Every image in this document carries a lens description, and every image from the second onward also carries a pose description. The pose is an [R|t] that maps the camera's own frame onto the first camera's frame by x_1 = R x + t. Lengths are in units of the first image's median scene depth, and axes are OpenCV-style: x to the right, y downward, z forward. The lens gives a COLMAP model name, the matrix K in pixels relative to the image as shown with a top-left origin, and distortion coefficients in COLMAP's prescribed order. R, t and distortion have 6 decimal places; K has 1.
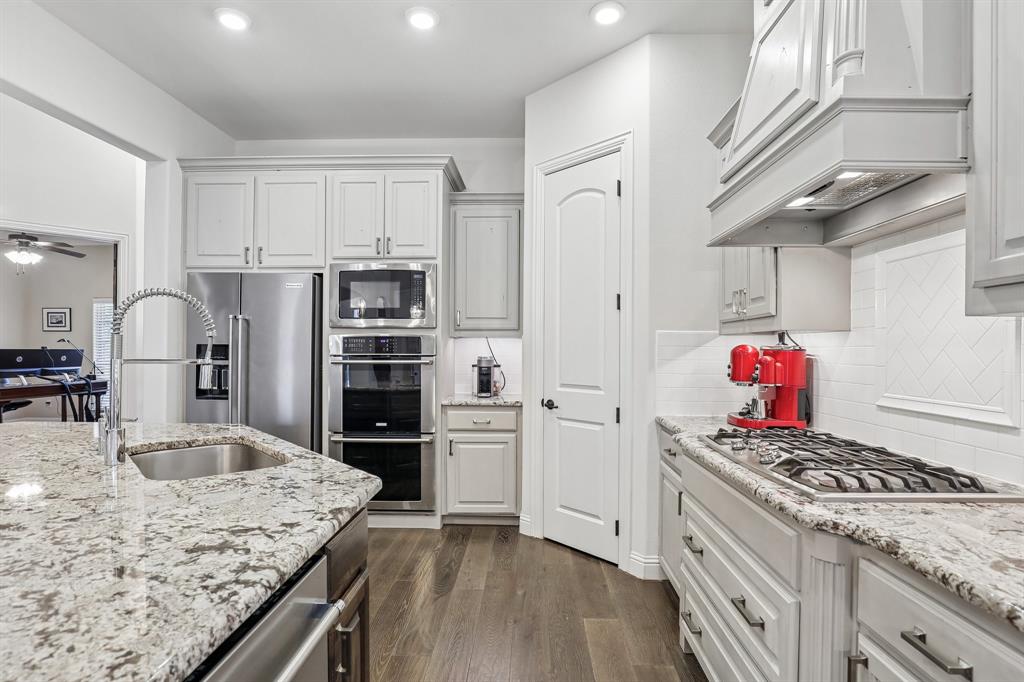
lens RADIAL K [[520.6, 0, 509.8], [0, 520.6, 345.9], [0, 0, 1]] dist [-0.001240, -0.000062]
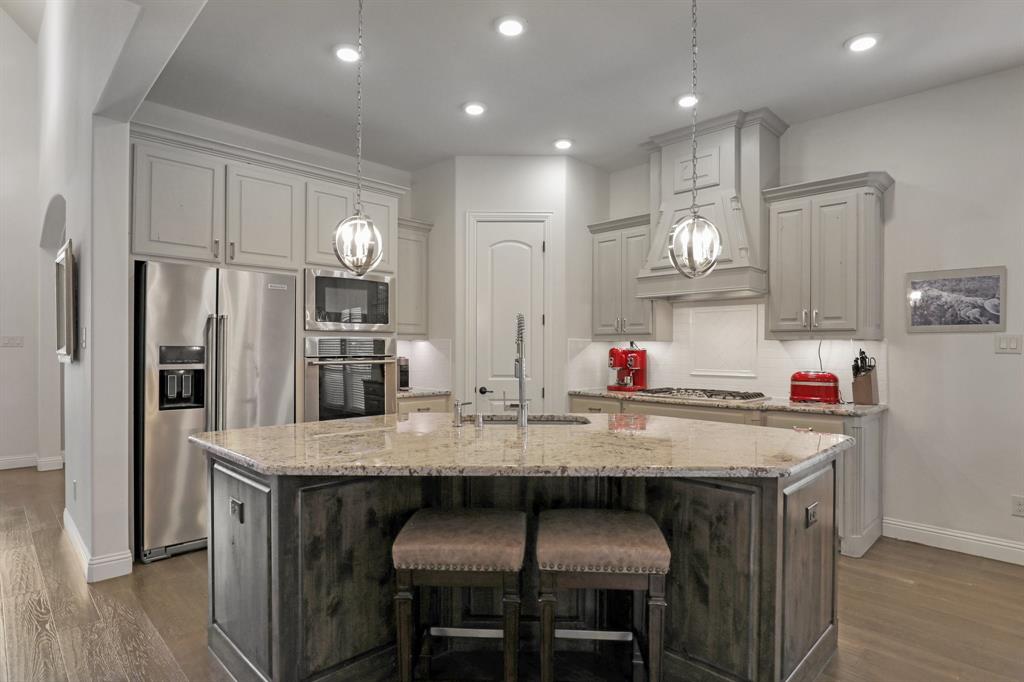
lens RADIAL K [[536.1, 0, 515.8], [0, 536.1, 348.3], [0, 0, 1]] dist [-0.001003, 0.000103]
pose [[0.682958, -0.000819, 0.730458, -0.910426], [-0.001631, 0.999995, 0.002646, -0.002735], [-0.730456, -0.002999, 0.682953, -0.031487]]
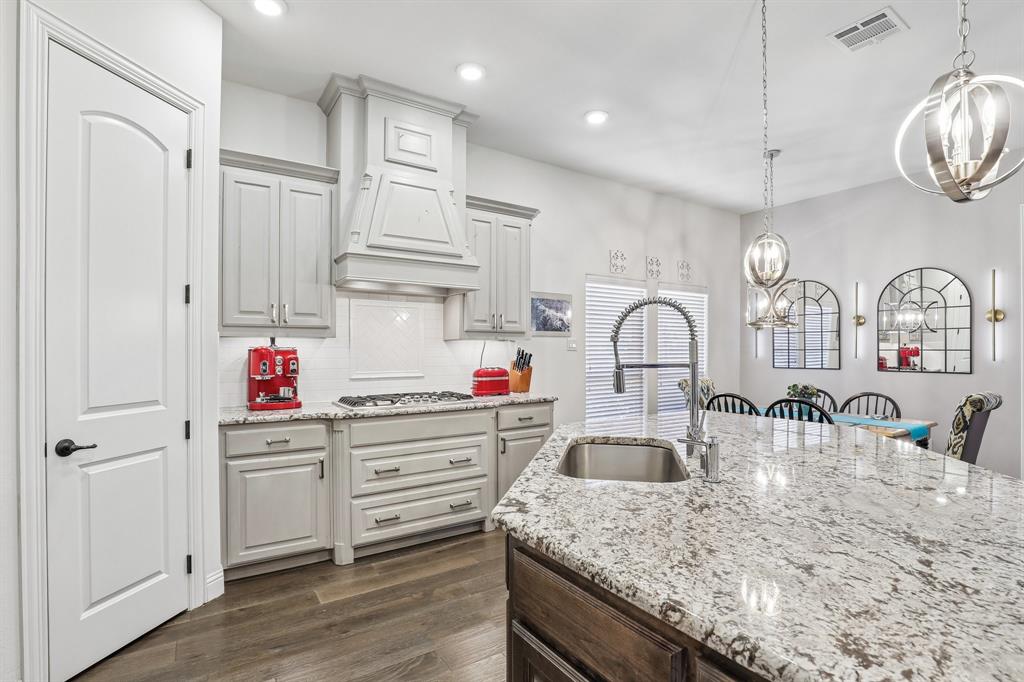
lens RADIAL K [[505.3, 0, 514.3], [0, 505.3, 343.9], [0, 0, 1]] dist [-0.001887, -0.000315]
pose [[-0.581130, 0.005015, 0.813796, -0.676908], [-0.002491, 0.999965, -0.007942, 0.000413], [-0.813807, -0.006643, -0.581097, 0.933133]]
